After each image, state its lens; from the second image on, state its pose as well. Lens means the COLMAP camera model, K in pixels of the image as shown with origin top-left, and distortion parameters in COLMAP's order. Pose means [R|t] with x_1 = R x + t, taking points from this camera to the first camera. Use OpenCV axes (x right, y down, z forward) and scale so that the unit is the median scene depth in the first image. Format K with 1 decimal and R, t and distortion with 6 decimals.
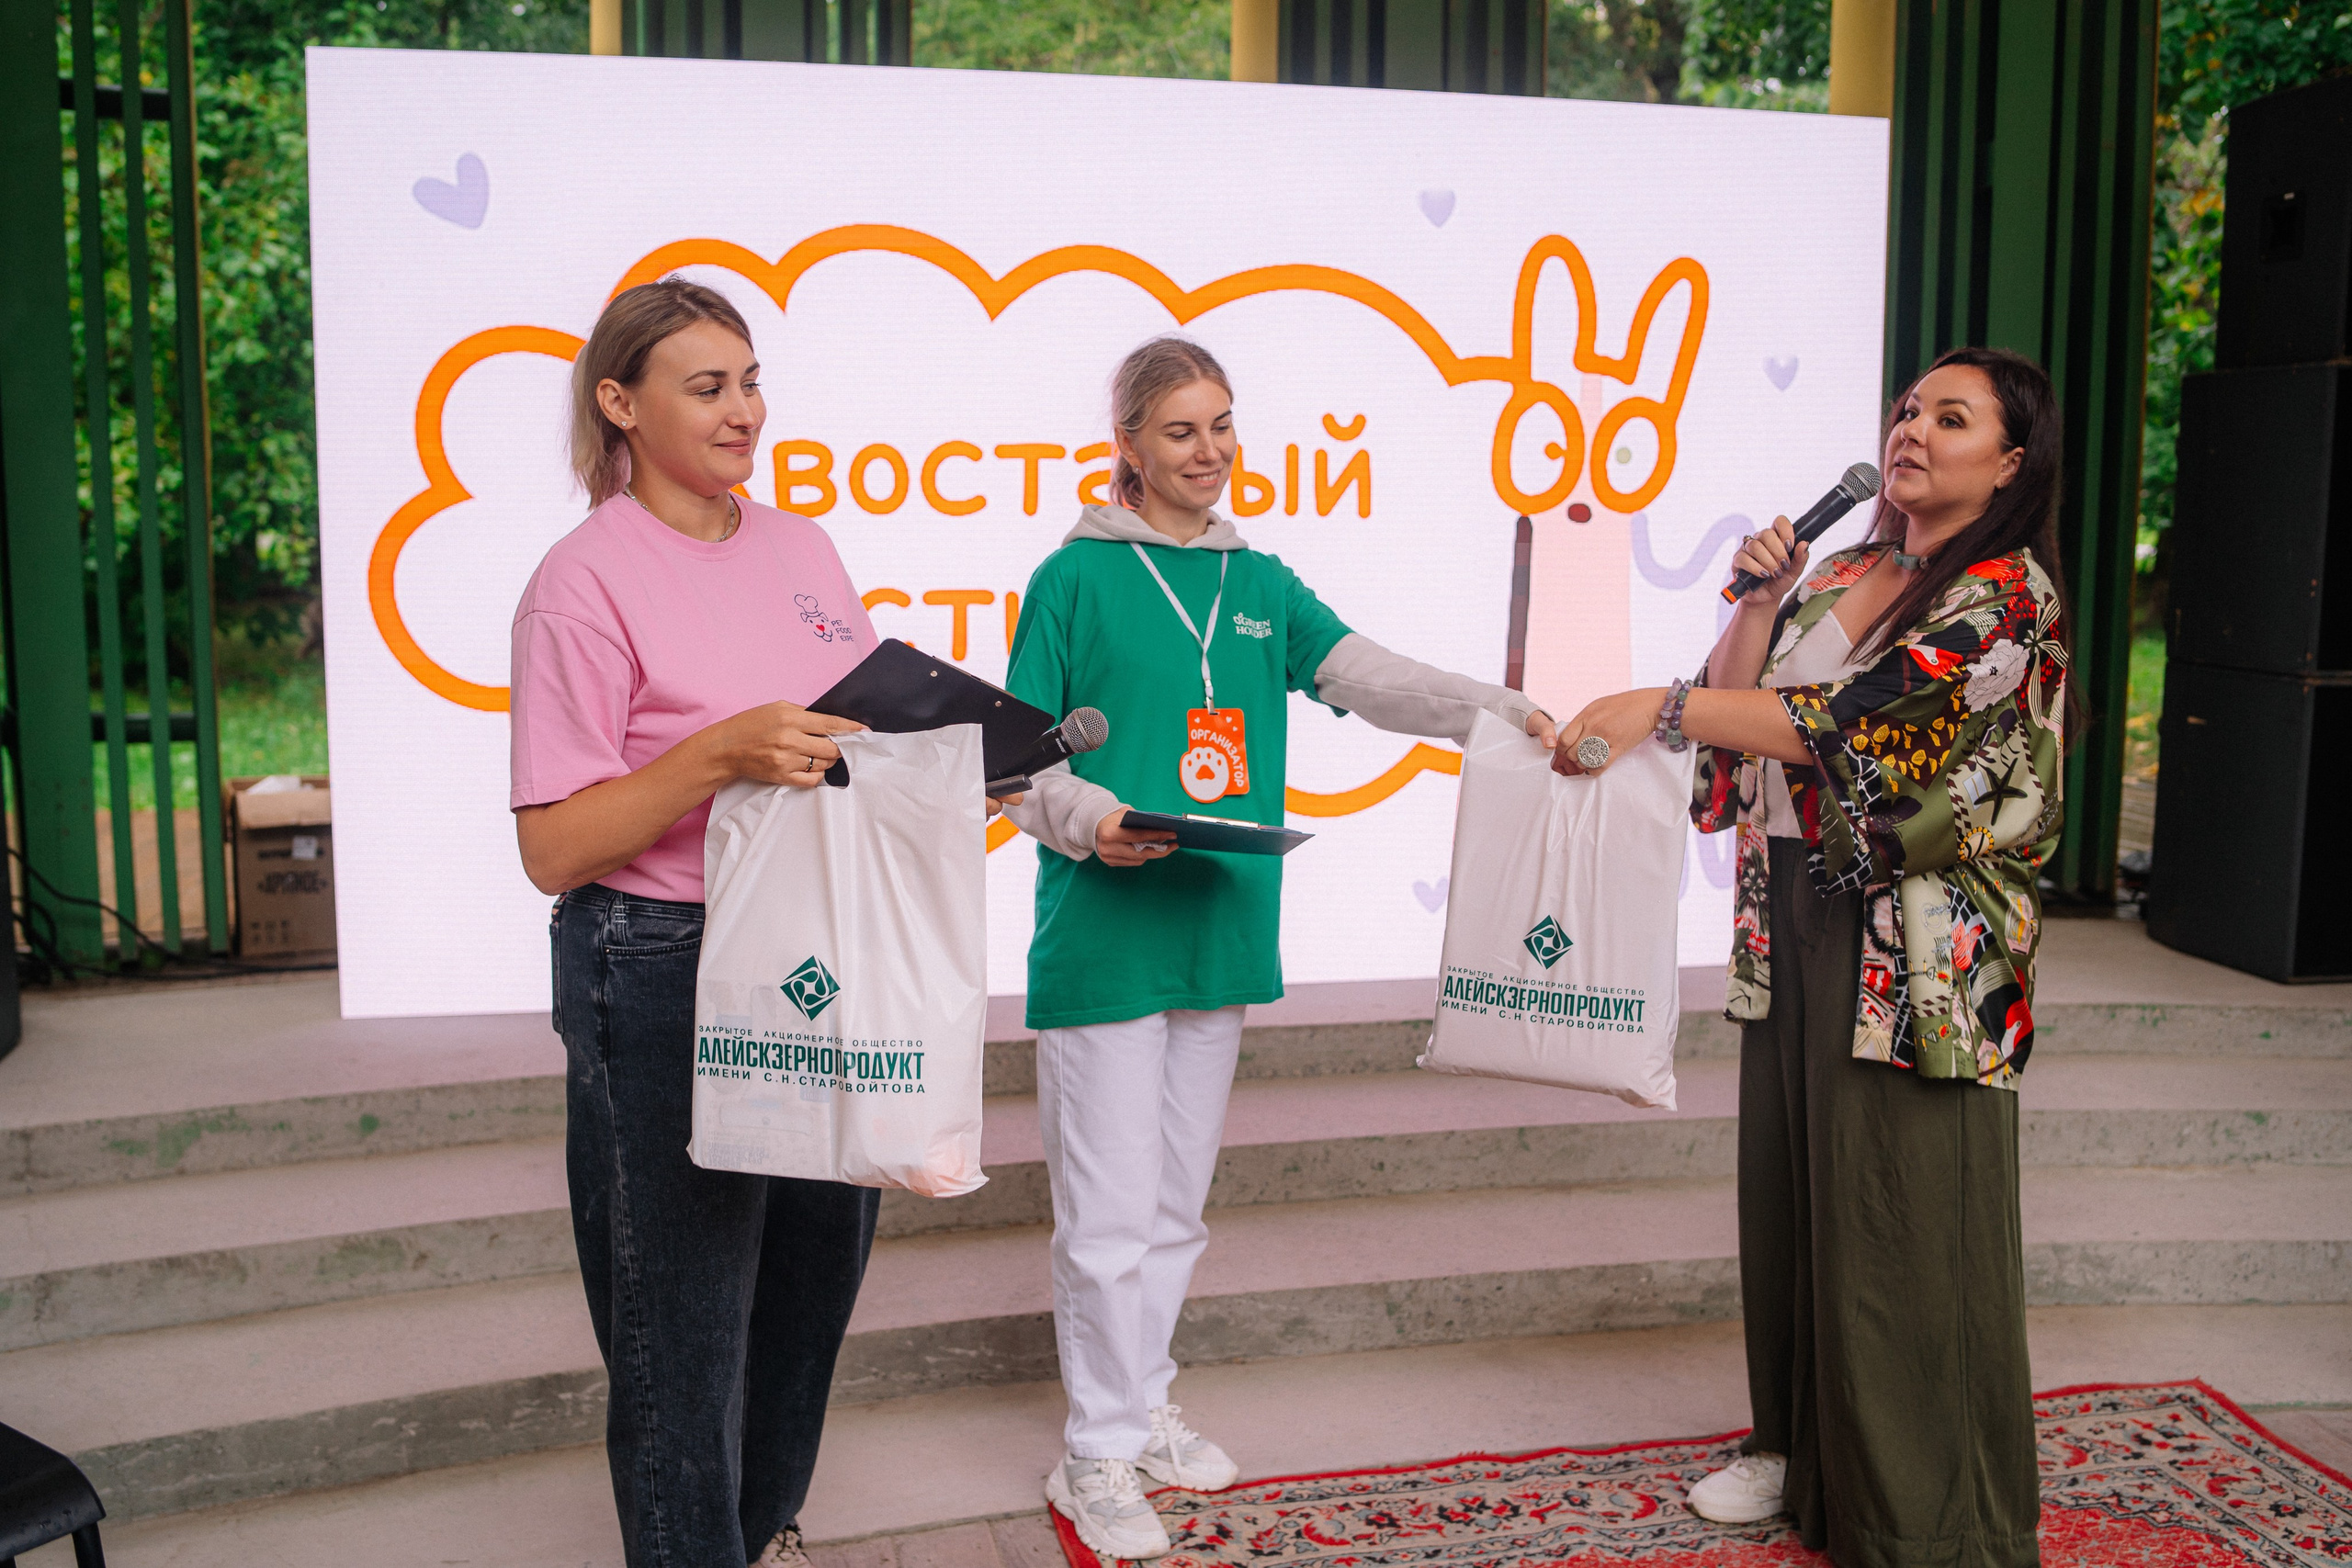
lens RADIAL K [[2280.0, 0, 1176.0], [0, 2280.0, 784.0], [0, 0, 1]] dist [-0.083631, 0.119915]
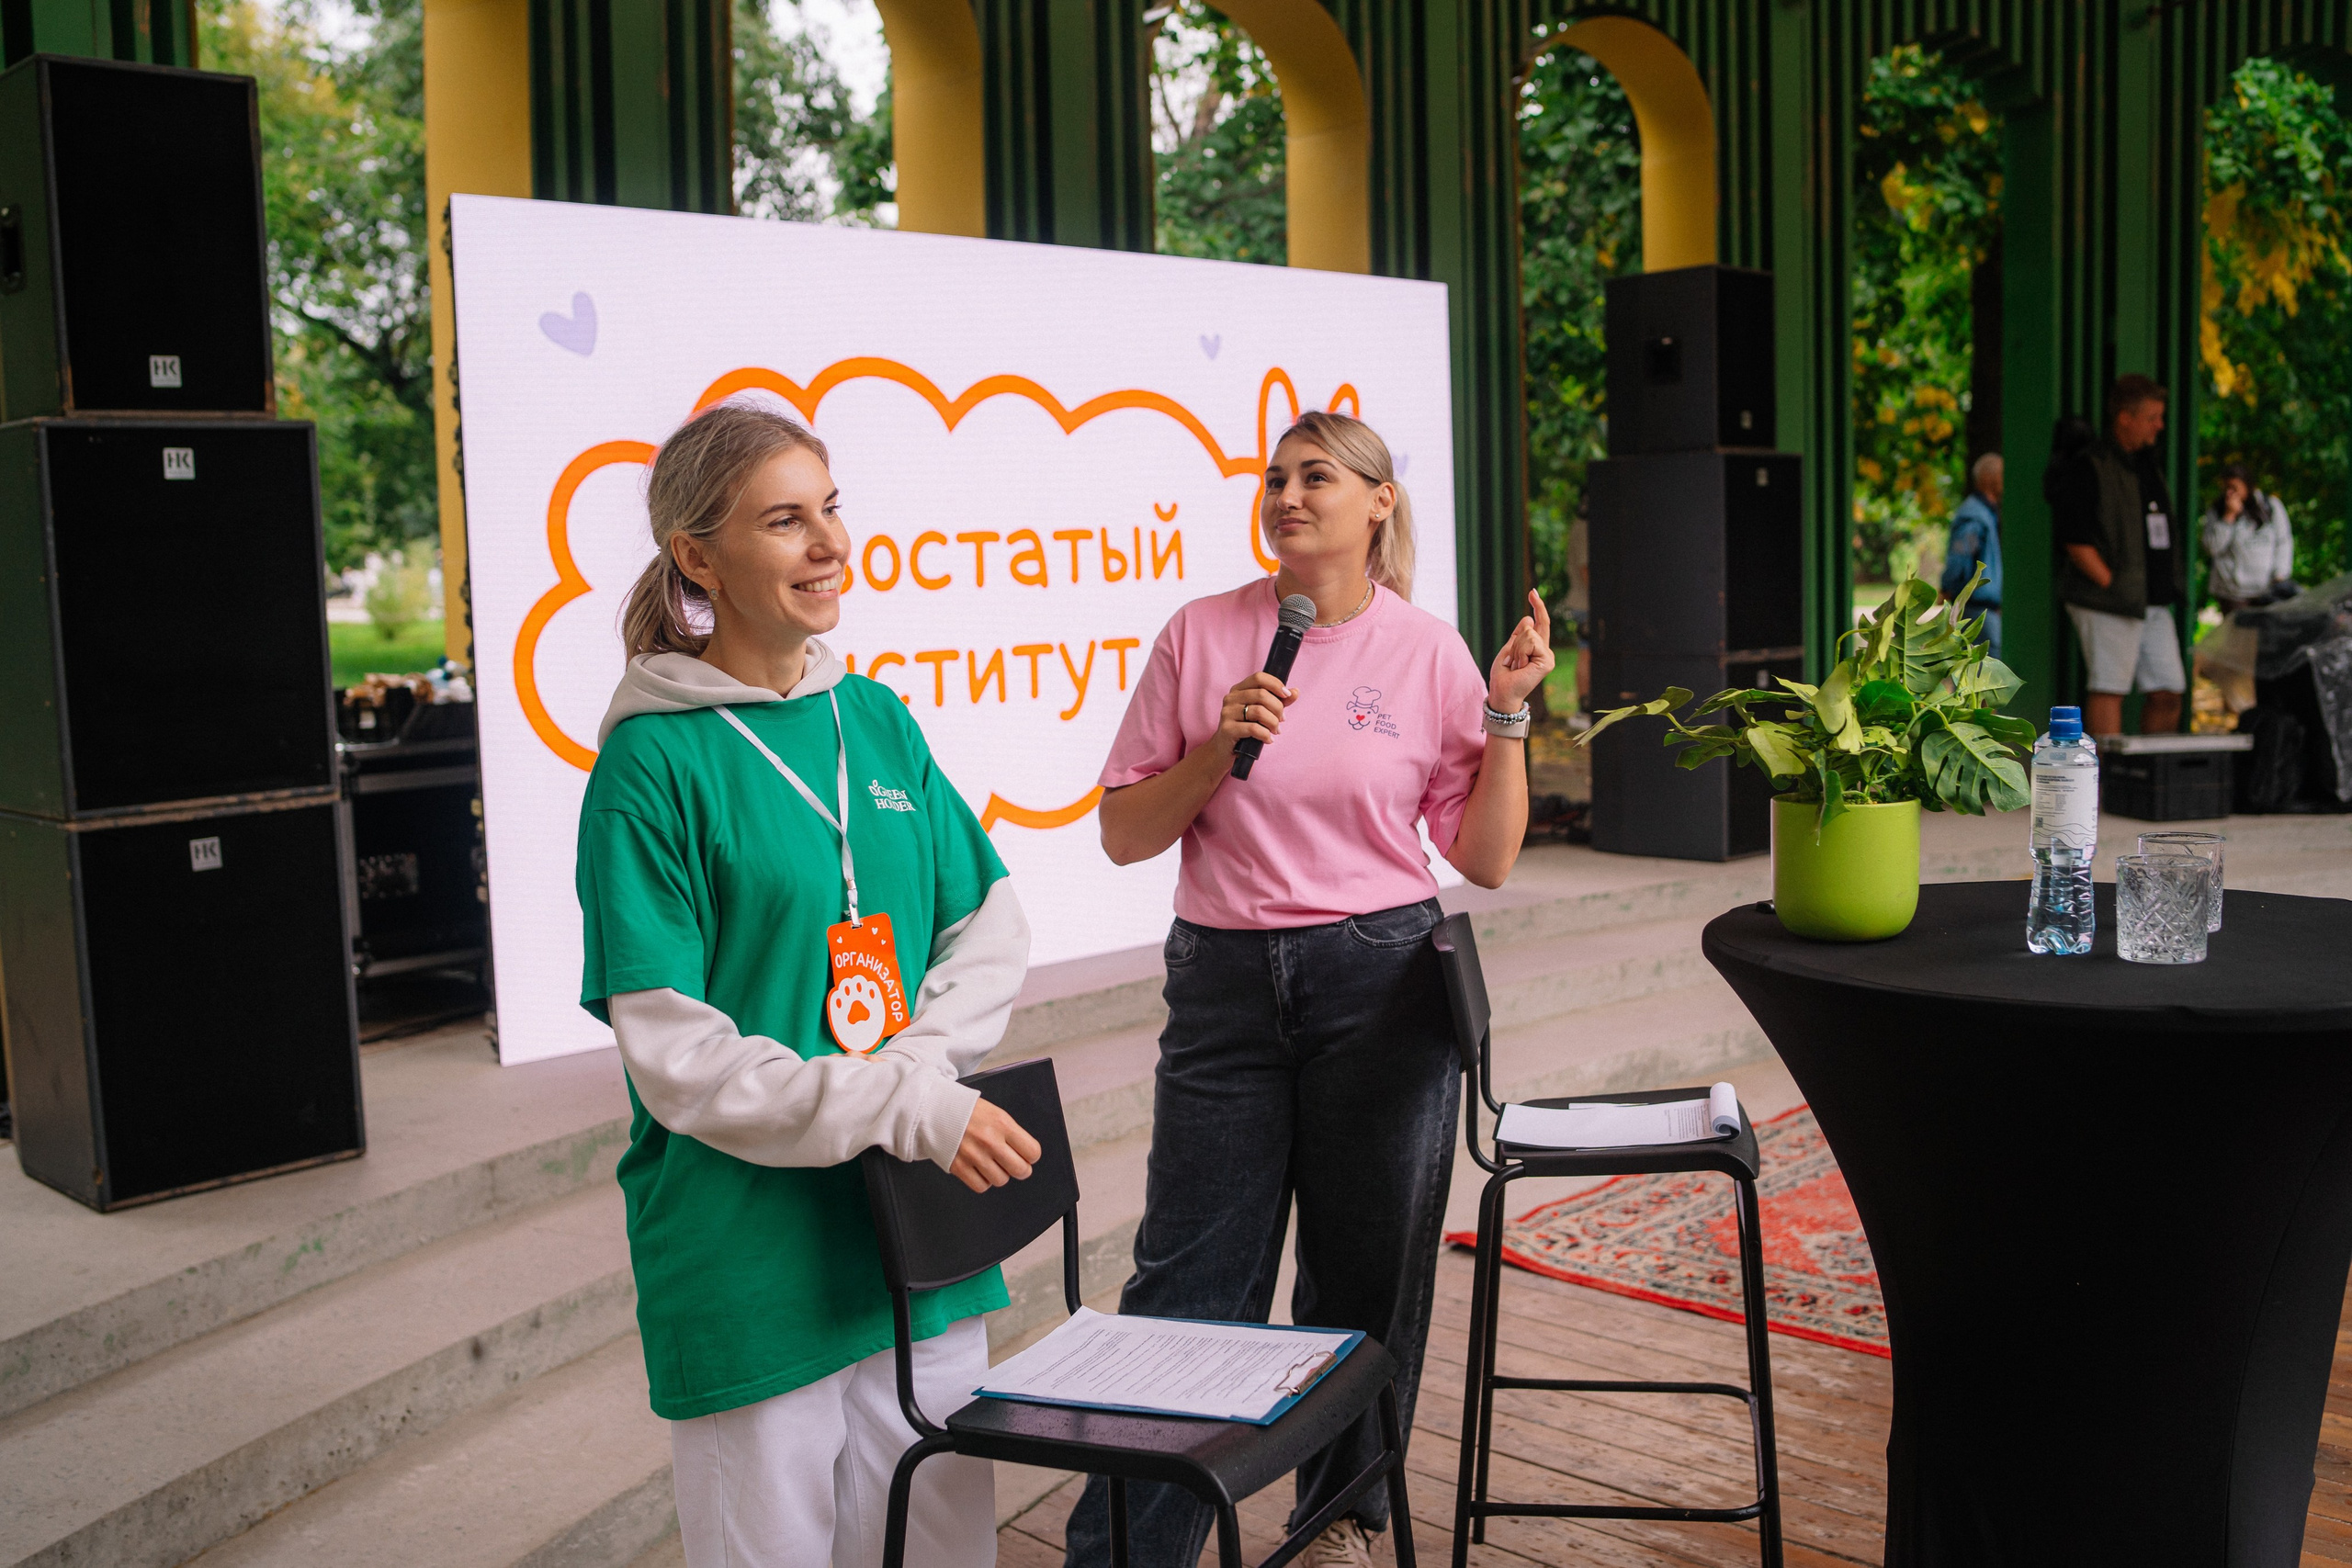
lens RADIAL K [[2280.0, 0, 1176.0], [0, 2280.0, 784.0], [0, 0, 1]] dist [-0.083631, 0.119915]
pose [[0.846753, -0.086423, 0.524919, -0.664673], [0.104823, 0.994476, -0.005360, 0.007536], [-0.521556, 0.059562, 0.851135, -0.120481]]
